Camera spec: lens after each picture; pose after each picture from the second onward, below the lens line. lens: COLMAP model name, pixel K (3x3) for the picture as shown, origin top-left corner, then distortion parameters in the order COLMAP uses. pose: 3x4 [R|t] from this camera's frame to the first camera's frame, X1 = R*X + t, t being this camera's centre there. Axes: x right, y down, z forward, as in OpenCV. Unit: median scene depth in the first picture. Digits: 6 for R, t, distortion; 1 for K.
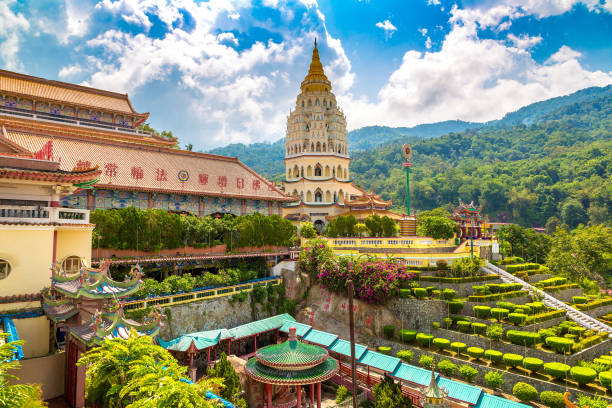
lens RADIAL K [[411.6, 0, 303.3], [0, 411.6, 203.8], [0, 0, 1]] dist [0.012328, -0.002895]
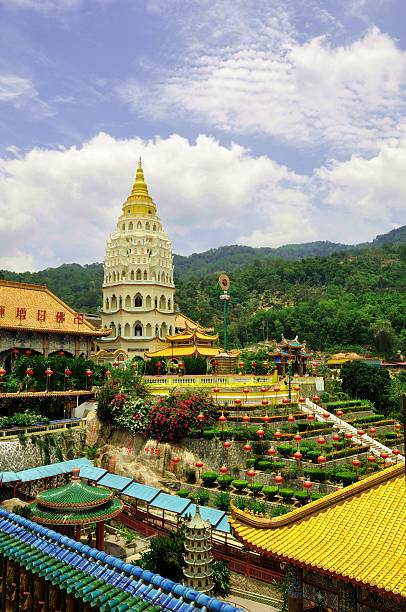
lens RADIAL K [[496.7, 0, 203.8], [0, 496.7, 302.2], [0, 0, 1]] dist [-0.135336, 0.080882]
pose [[0.995258, 0.007805, 0.096957, 0.095418], [-0.001187, 0.997676, -0.068124, -0.006288], [-0.097263, 0.067686, 0.992954, -0.109190]]
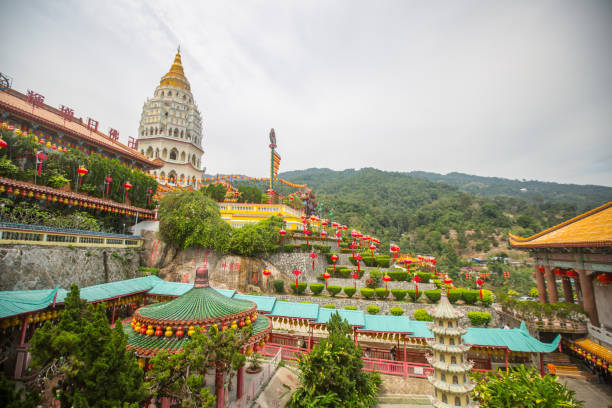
lens RADIAL K [[276.1, 0, 301.6], [0, 276.1, 205.2], [0, 0, 1]] dist [-0.030525, 0.000153]
pose [[0.830504, 0.089662, 0.549749, -0.085369], [-0.034893, 0.993395, -0.109307, 0.145543], [-0.555919, 0.071598, 0.828147, 0.322735]]
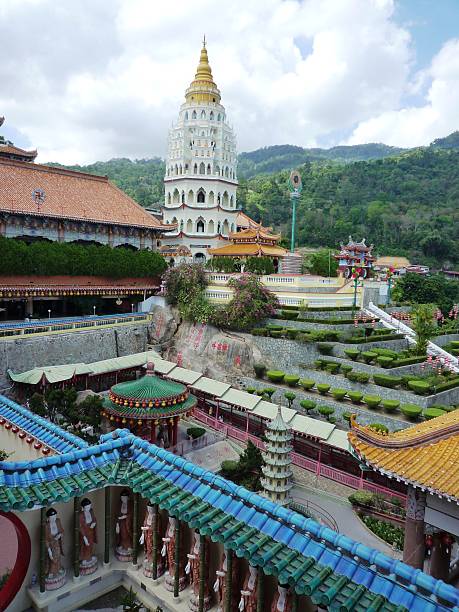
lens RADIAL K [[470.5, 0, 228.0], [0, 470.5, 307.9], [0, 0, 1]] dist [0.011134, -0.042614]
pose [[0.997520, 0.031646, 0.062873, 0.049262], [-0.040941, 0.987451, 0.152529, -0.001636], [-0.057257, -0.154725, 0.986297, -0.045726]]
